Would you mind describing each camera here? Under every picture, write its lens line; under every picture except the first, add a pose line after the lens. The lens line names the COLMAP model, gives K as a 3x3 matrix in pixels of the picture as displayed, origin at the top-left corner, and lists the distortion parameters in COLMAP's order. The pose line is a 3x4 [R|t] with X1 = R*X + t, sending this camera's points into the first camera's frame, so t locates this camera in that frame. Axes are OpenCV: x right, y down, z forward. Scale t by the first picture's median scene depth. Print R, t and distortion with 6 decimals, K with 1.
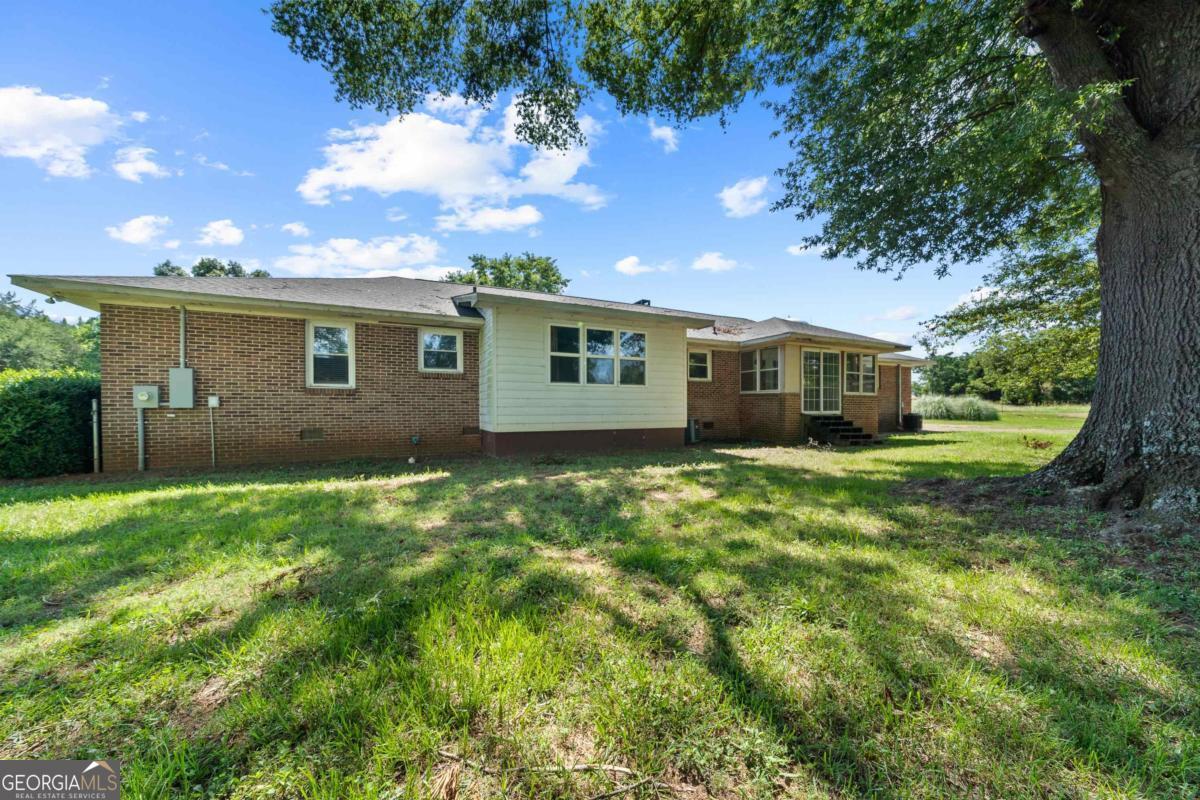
lens RADIAL K [[435.5, 0, 598.3], [0, 435.5, 406.2], [0, 0, 1]] dist [-0.001367, -0.000116]
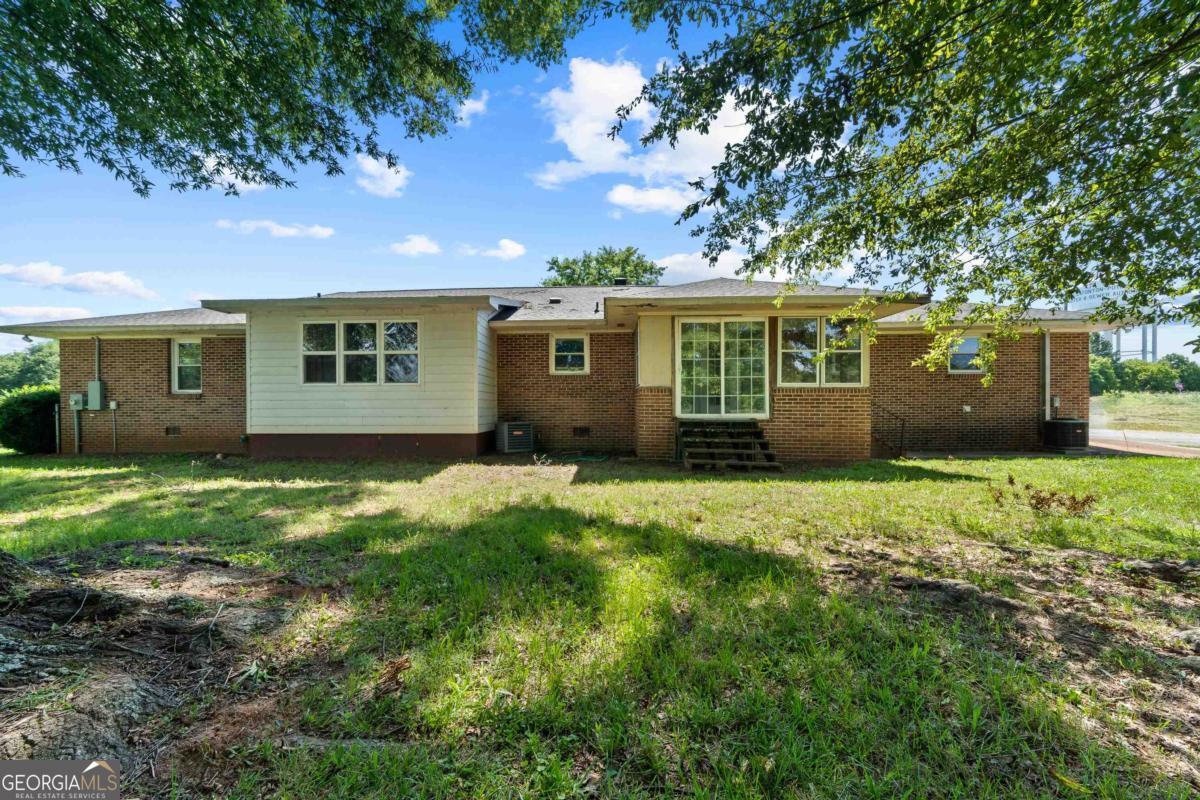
lens RADIAL K [[435.5, 0, 598.3], [0, 435.5, 406.2], [0, 0, 1]] dist [-0.001367, -0.000116]
pose [[0.870915, -0.003423, -0.491422, 0.891807], [0.003878, 0.999992, -0.000094, -0.001007], [0.491418, -0.001824, 0.870922, 0.463831]]
